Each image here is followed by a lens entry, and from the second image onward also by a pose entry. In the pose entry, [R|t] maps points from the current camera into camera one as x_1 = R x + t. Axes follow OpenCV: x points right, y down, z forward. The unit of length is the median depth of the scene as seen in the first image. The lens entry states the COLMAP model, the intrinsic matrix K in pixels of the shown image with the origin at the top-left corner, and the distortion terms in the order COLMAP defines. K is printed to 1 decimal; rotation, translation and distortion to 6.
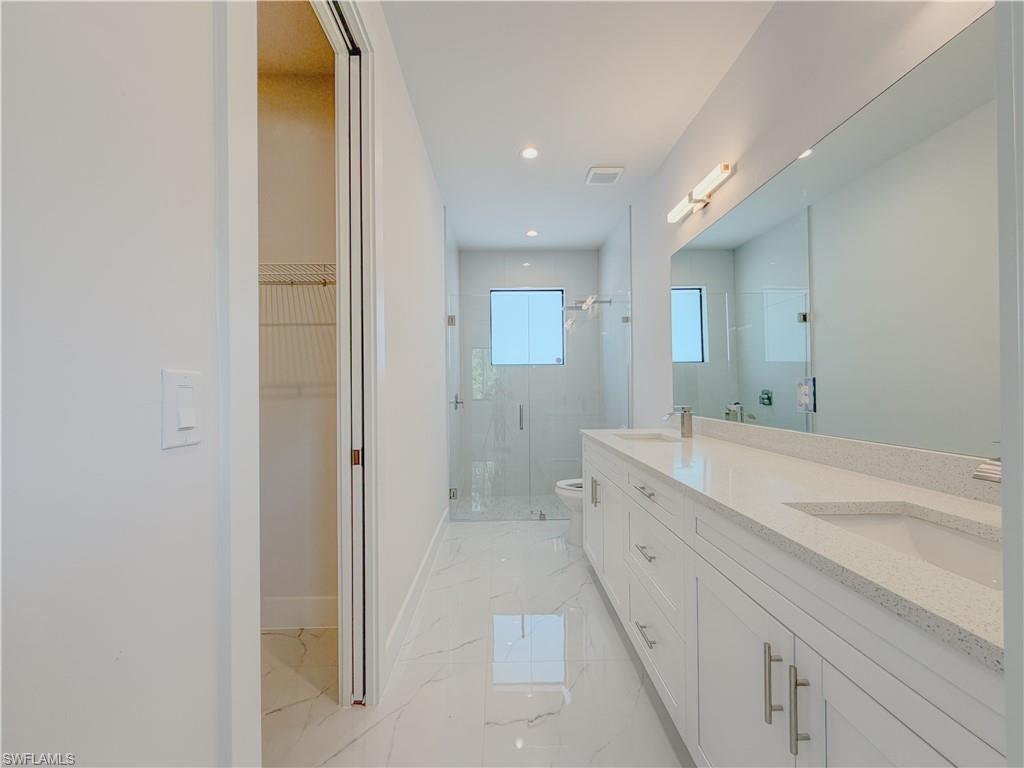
lens RADIAL K [[412.4, 0, 509.5], [0, 412.4, 386.5], [0, 0, 1]] dist [0.001307, -0.000094]
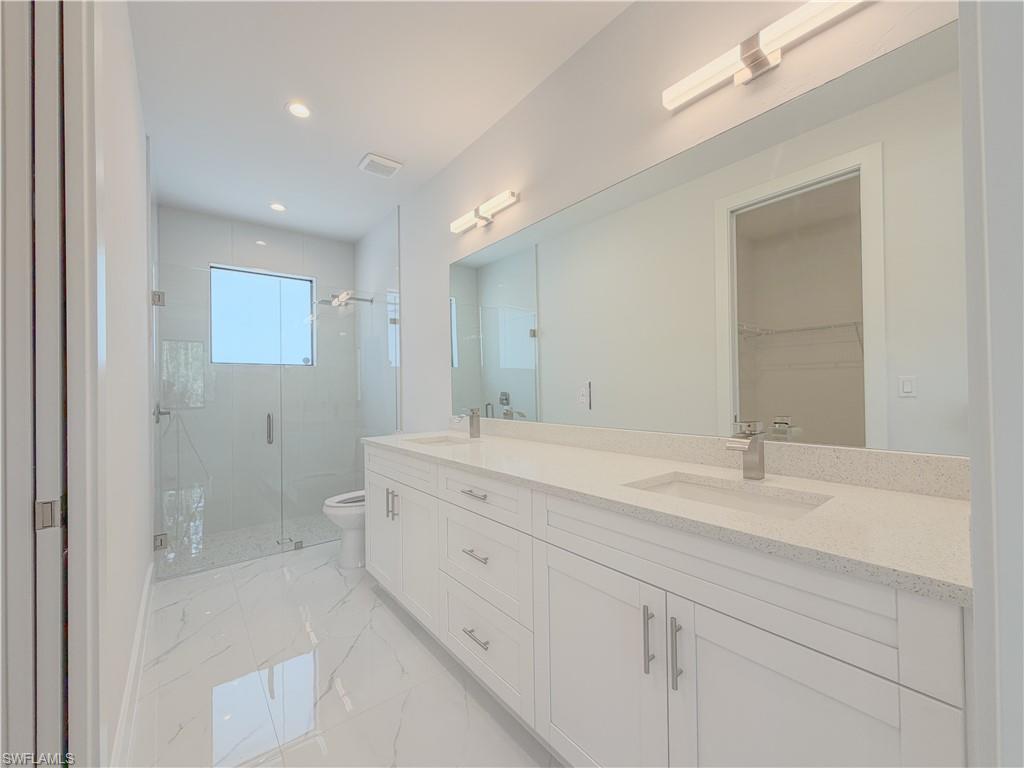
lens RADIAL K [[412.4, 0, 505.6], [0, 412.4, 385.6], [0, 0, 1]] dist [0.001307, -0.000094]
pose [[0.794998, 0.001633, 0.606610, -0.148015], [0.005112, 0.999943, -0.009391, 0.000305], [-0.606590, 0.010567, 0.794944, 0.106941]]
